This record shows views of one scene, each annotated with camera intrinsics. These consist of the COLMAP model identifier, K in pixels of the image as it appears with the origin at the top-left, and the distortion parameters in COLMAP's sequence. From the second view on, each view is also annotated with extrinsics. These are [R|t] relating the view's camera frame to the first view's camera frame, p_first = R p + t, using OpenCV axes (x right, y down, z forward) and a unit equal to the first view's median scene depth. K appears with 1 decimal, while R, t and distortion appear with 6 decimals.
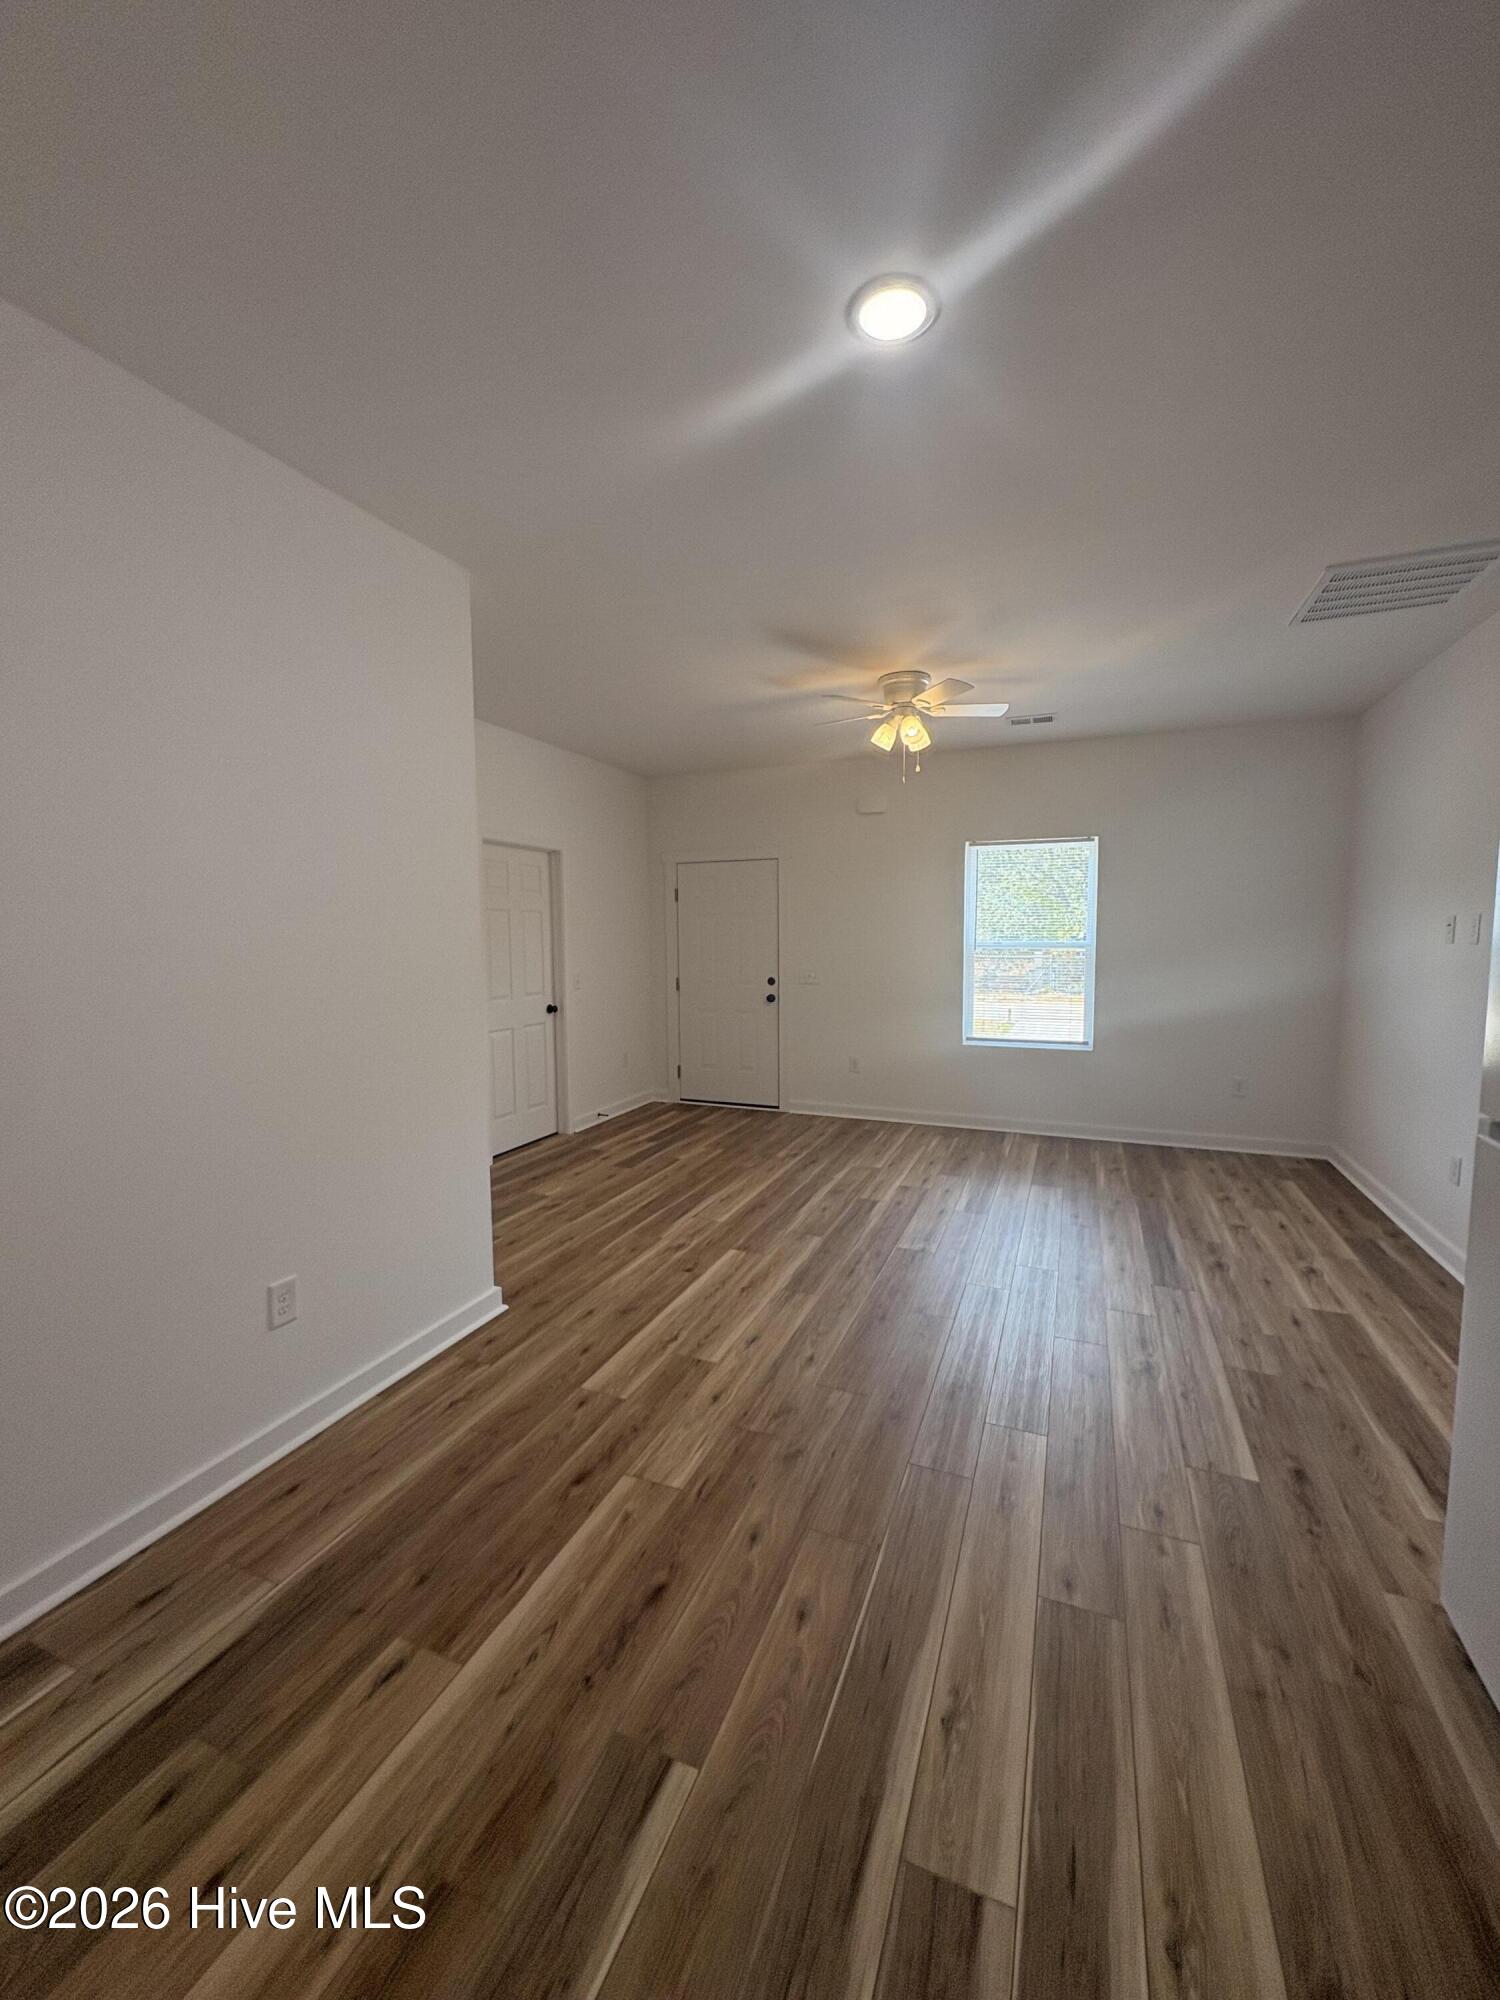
lens RADIAL K [[792.8, 0, 762.9], [0, 792.8, 1015.2], [0, 0, 1]] dist [0.000083, -0.000211]
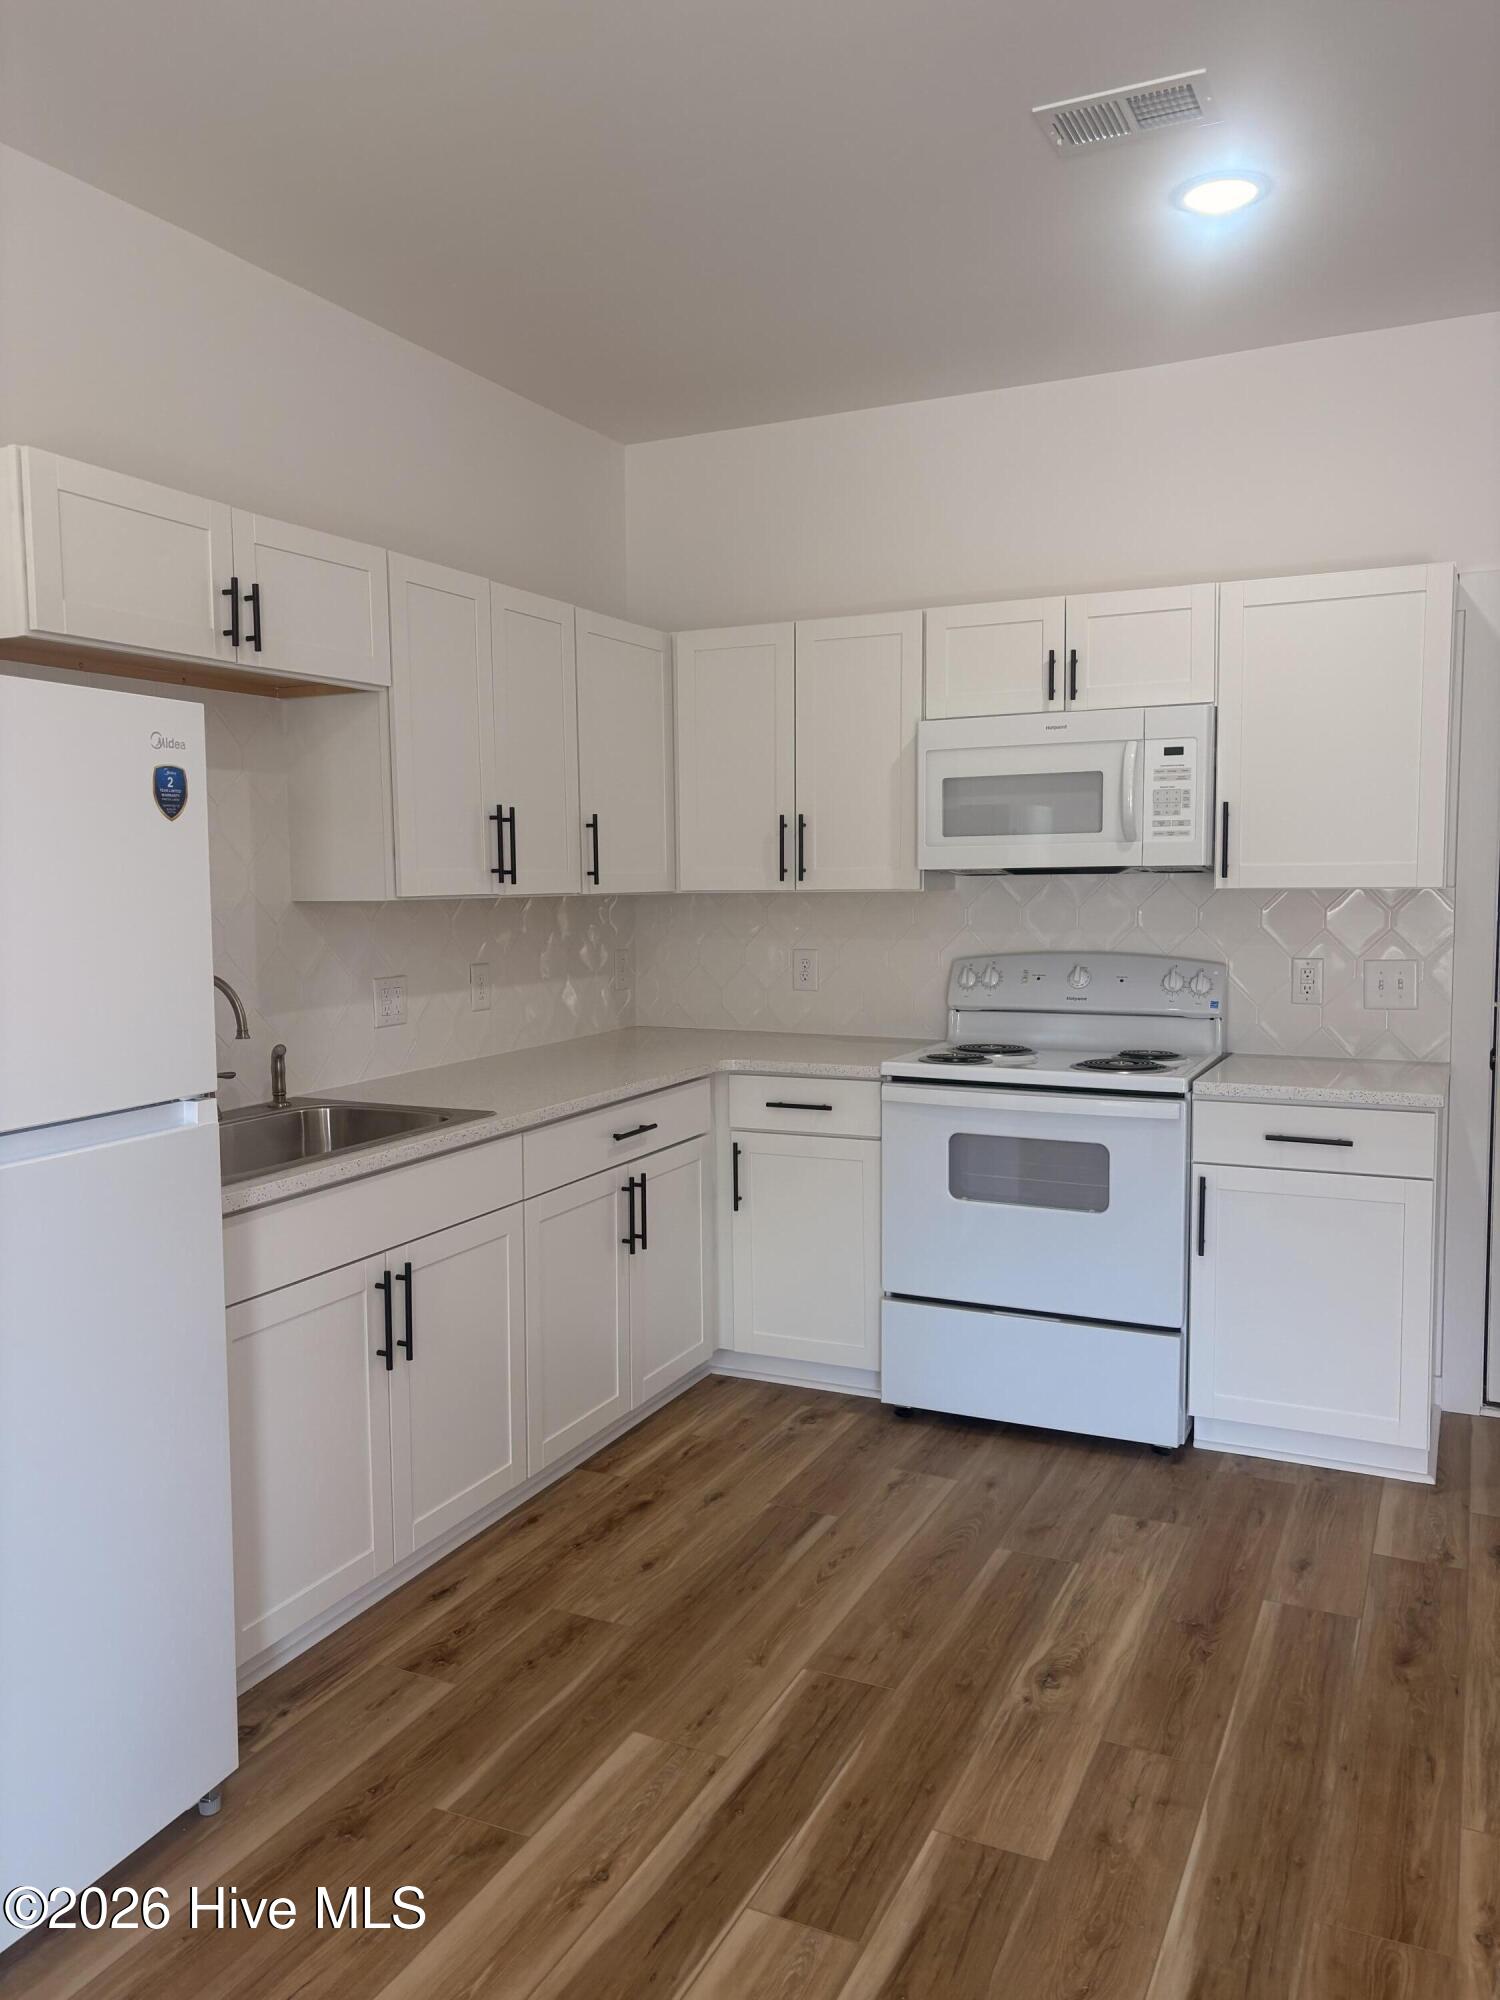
lens RADIAL K [[1502.2, 0, 743.5], [0, 1502.2, 1015.4], [0, 0, 1]] dist [0.029024, -0.015479]
pose [[-0.997098, 0.005876, 0.075897, 0.091833], [0.020738, 0.980274, 0.196553, -0.112806], [-0.073245, 0.197557, -0.977551, 1.251124]]
